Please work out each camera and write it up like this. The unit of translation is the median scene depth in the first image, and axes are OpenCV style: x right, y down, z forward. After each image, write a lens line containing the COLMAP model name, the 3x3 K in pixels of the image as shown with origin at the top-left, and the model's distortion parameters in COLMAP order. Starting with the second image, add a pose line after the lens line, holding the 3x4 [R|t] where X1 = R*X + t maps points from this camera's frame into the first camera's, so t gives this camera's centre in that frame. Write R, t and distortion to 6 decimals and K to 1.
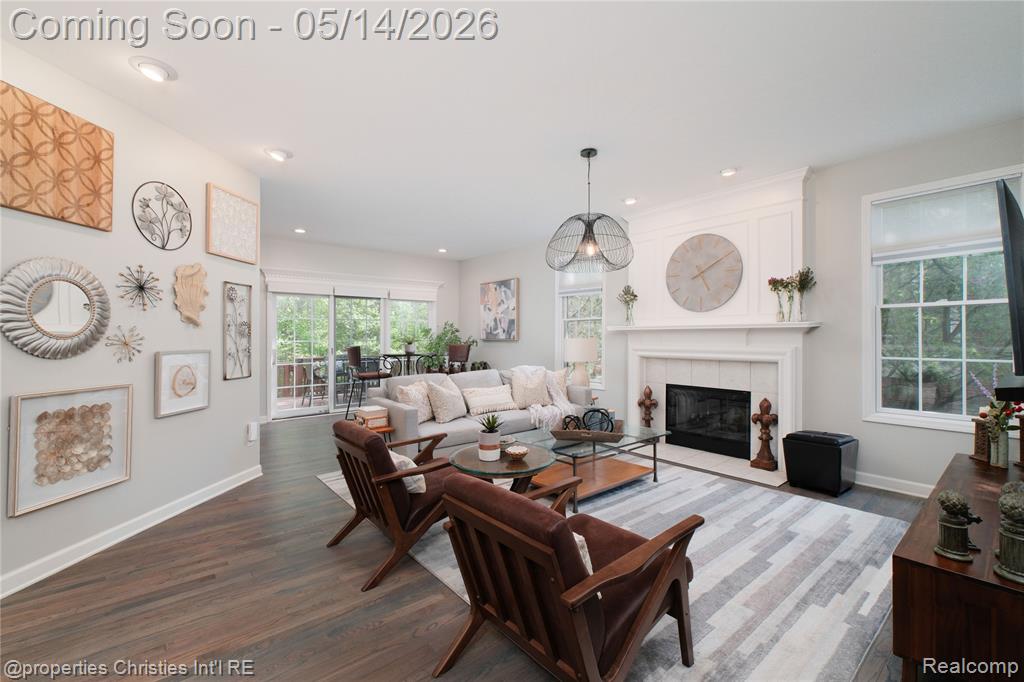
lens RADIAL K [[433.2, 0, 505.1], [0, 433.2, 339.1], [0, 0, 1]] dist [-0.000627, -0.000148]
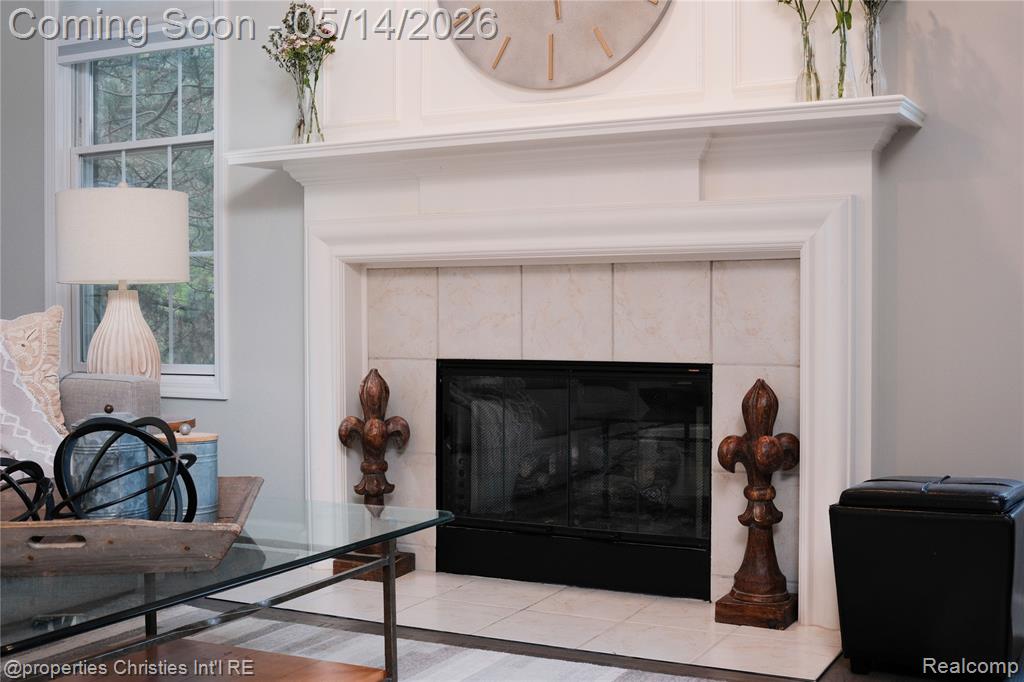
lens RADIAL K [[1211.7, 0, 512.0], [0, 1211.7, 341.0], [0, 0, 1]] dist [-0.039738, -0.033454]
pose [[0.915215, -0.010436, 0.402831, 0.127234], [0.003817, 0.999844, 0.017230, 0.096816], [-0.402948, -0.014231, 0.915112, 0.333397]]
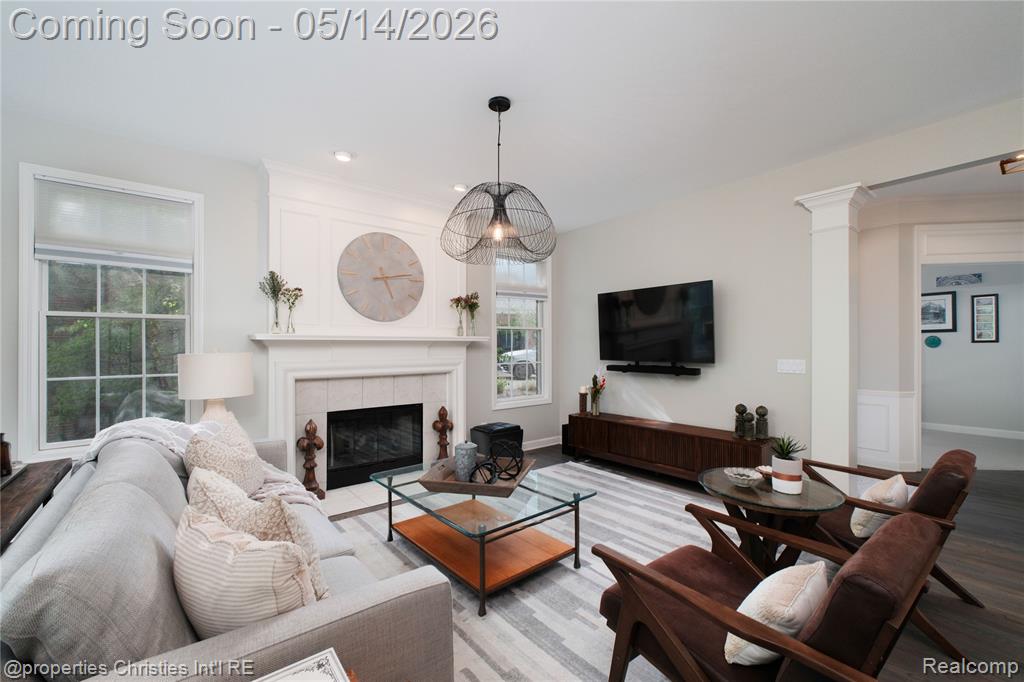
lens RADIAL K [[434.1, 0, 518.0], [0, 434.1, 343.4], [0, 0, 1]] dist [-0.000751, -0.000091]
pose [[-0.026426, 0.006996, 0.999626, -0.479734], [0.008697, 0.999939, -0.006768, -0.010558], [-0.999613, 0.008515, -0.026485, 0.844266]]
